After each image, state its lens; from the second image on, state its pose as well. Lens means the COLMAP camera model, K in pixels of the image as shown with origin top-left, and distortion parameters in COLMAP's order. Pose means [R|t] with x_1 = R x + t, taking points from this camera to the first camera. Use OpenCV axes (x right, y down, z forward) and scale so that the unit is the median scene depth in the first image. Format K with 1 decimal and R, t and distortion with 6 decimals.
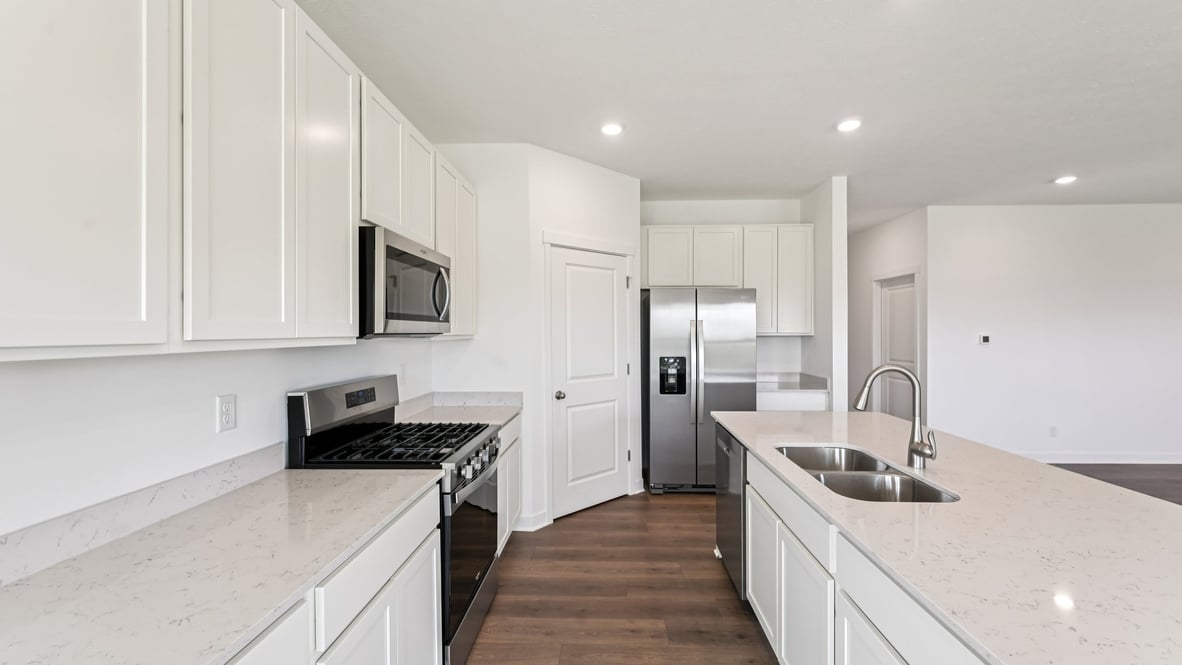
lens RADIAL K [[461.9, 0, 593.1], [0, 461.9, 335.9], [0, 0, 1]] dist [0.001104, 0.000039]
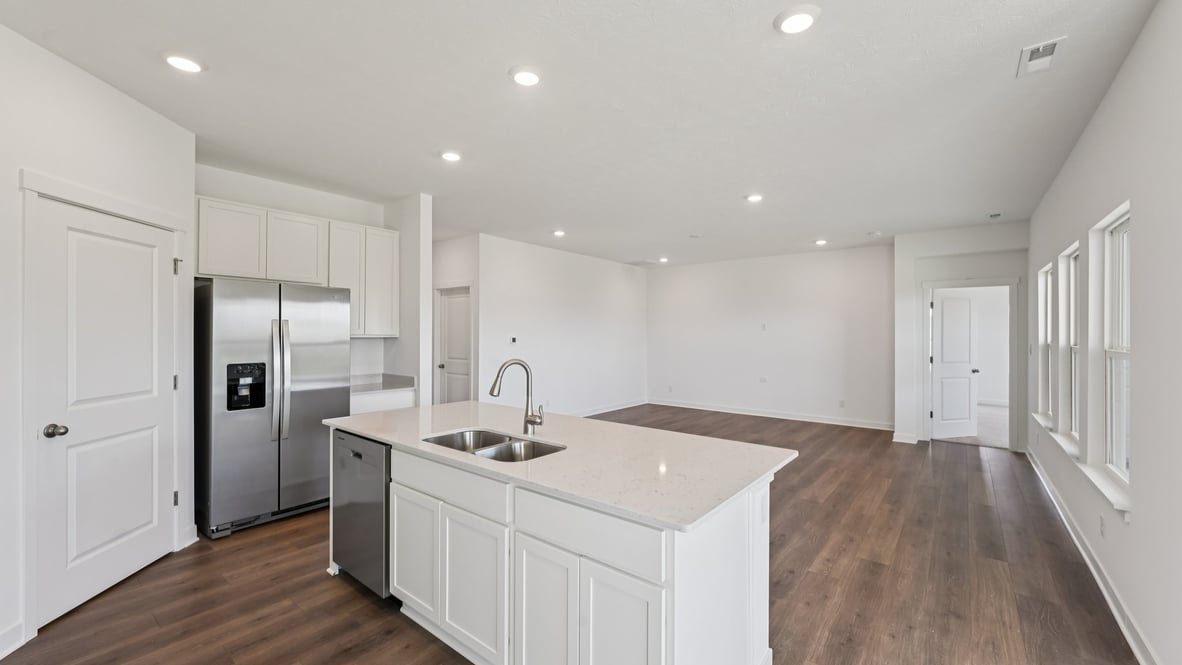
lens RADIAL K [[461.9, 0, 593.1], [0, 461.9, 335.9], [0, 0, 1]] dist [0.001104, 0.000039]
pose [[0.602125, 0.001104, 0.798401, -0.114577], [0.002217, 0.999993, -0.003055, 0.000172], [-0.798399, 0.003610, 0.602118, 0.012075]]
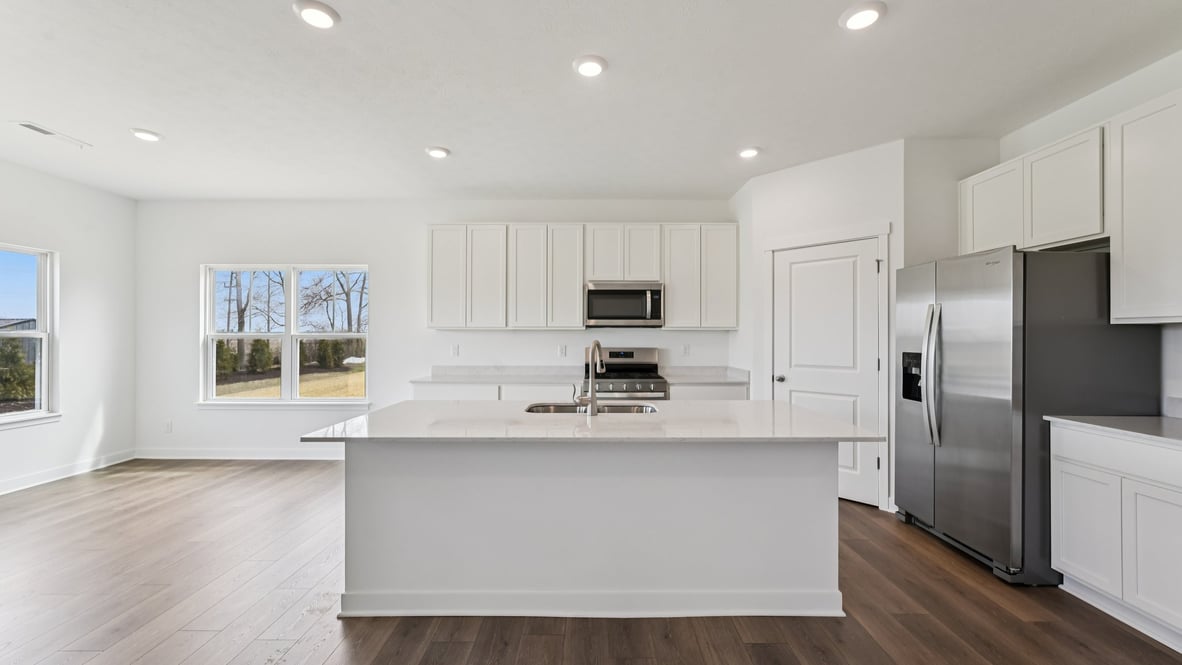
lens RADIAL K [[461.9, 0, 593.1], [0, 461.9, 335.9], [0, 0, 1]] dist [0.001104, 0.000039]
pose [[0.021716, 0.000471, -0.999764, 0.961734], [-0.010192, 0.999948, 0.000249, 0.023092], [0.999712, 0.010184, 0.021720, 0.444594]]
